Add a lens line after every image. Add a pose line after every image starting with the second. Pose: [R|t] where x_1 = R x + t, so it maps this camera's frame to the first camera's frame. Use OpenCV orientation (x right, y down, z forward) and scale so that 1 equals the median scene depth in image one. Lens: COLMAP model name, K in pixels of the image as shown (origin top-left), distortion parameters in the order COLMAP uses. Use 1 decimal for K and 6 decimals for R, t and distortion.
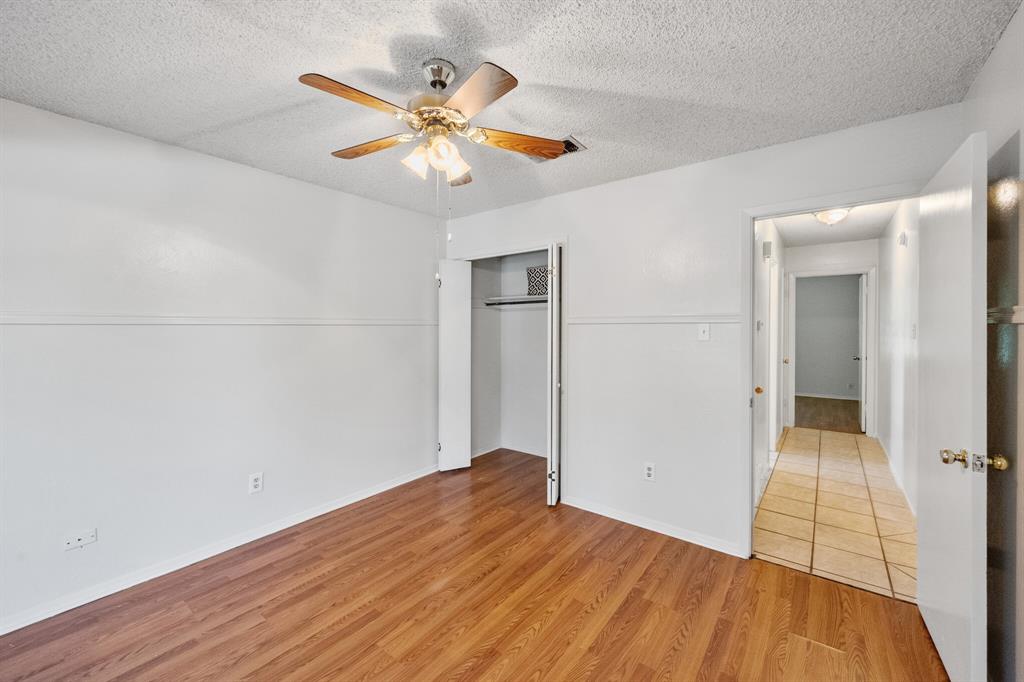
lens RADIAL K [[413.6, 0, 505.2], [0, 413.6, 335.4], [0, 0, 1]] dist [0.001939, 0.000070]
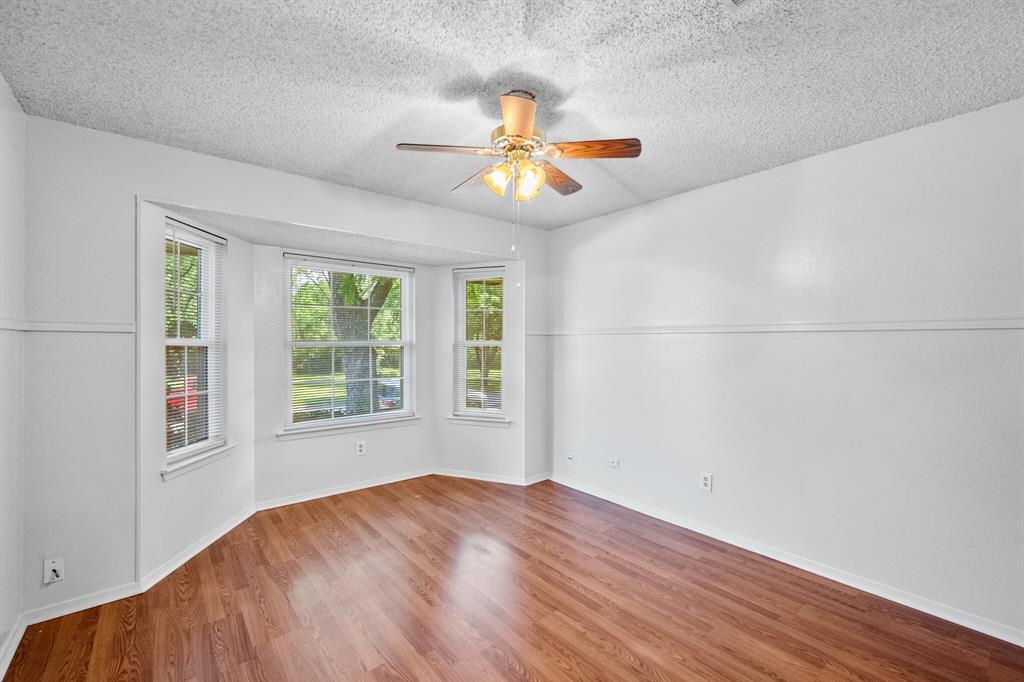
lens RADIAL K [[420.9, 0, 505.3], [0, 420.9, 339.7], [0, 0, 1]] dist [0.004169, -0.000145]
pose [[-0.217022, 0.001141, -0.976166, 0.682196], [-0.018650, 0.999812, 0.005315, -0.005192], [0.975989, 0.019359, -0.216960, 0.873608]]
